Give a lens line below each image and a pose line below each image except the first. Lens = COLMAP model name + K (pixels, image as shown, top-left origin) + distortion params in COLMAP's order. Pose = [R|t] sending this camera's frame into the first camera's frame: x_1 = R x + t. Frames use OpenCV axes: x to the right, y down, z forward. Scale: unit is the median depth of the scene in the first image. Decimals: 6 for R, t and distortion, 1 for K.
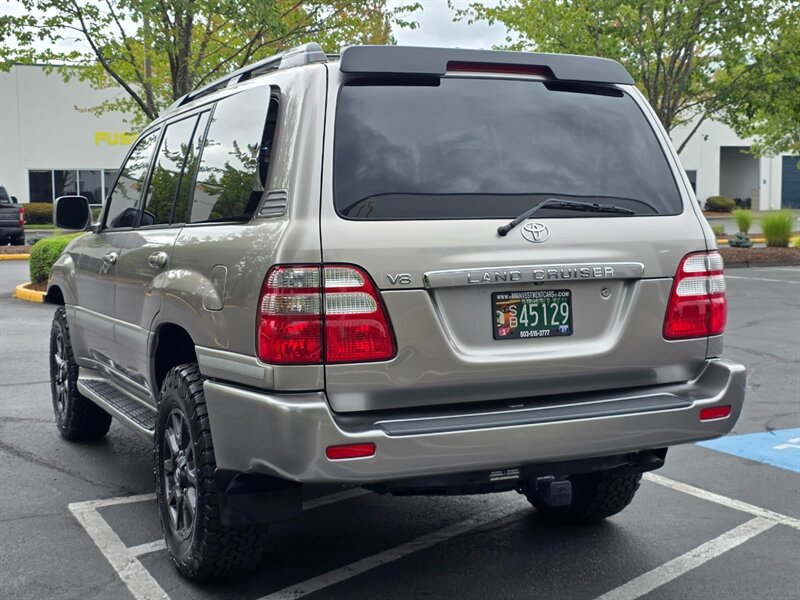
lens RADIAL K [[1136.7, 0, 400.0], [0, 1136.7, 300.0], [0, 0, 1]] dist [0.091929, -0.042134]
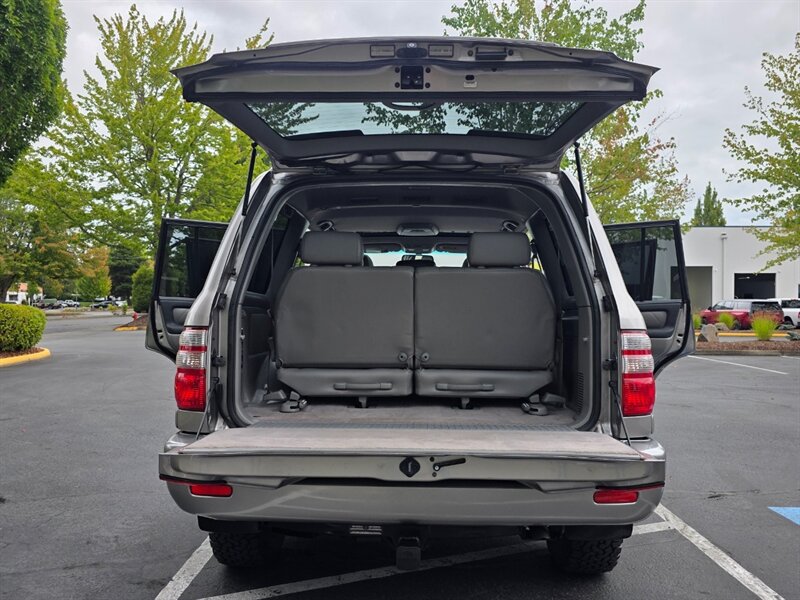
lens RADIAL K [[632.8, 0, 402.4], [0, 632.8, 314.4], [0, 0, 1]] dist [0.076273, 0.001260]
pose [[0.887482, 0.020702, -0.460377, 0.365613], [-0.052797, 0.996980, -0.056946, -0.015263], [0.457807, 0.074845, 0.885895, 0.432793]]
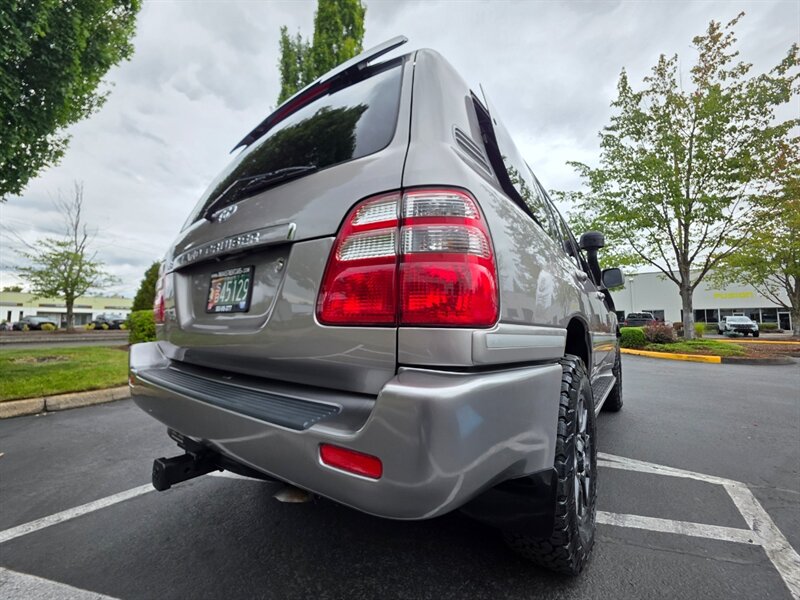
lens RADIAL K [[322.2, 0, 400.0], [0, 322.2, 300.0], [0, 0, 1]] dist [0.003746, 0.000705]
pose [[0.461738, -0.056519, -0.885214, 0.432339], [-0.088052, 0.990118, -0.109146, 0.037625], [0.882635, 0.128342, 0.452199, 0.954793]]
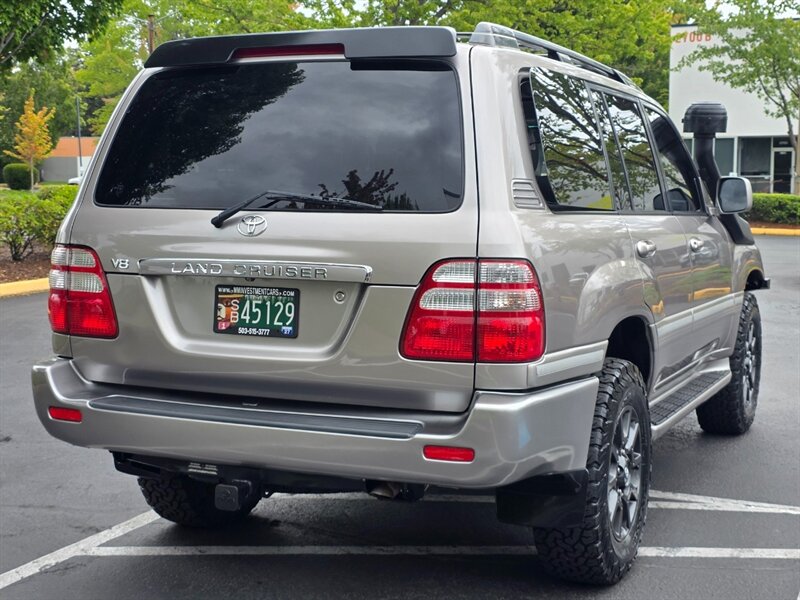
lens RADIAL K [[1249.0, 0, 390.1], [0, 1249.0, 310.8], [0, 0, 1]] dist [0.200676, -0.580463]
pose [[0.634504, 0.093735, -0.767215, 0.944314], [-0.072451, 0.995462, 0.061703, -0.057817], [0.769517, 0.016435, 0.638415, 0.393873]]
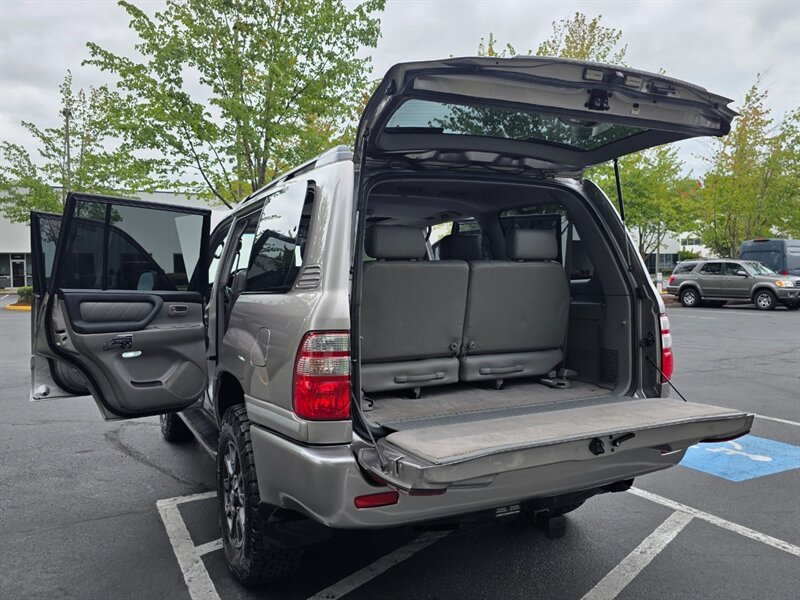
lens RADIAL K [[638.5, 0, 401.5], [0, 638.5, 308.2], [0, 0, 1]] dist [0.099775, -0.109835]
pose [[0.999784, -0.001969, 0.020700, -0.027432], [0.002571, 0.999574, -0.029059, -0.030988], [-0.020634, 0.029106, 0.999363, 0.315736]]
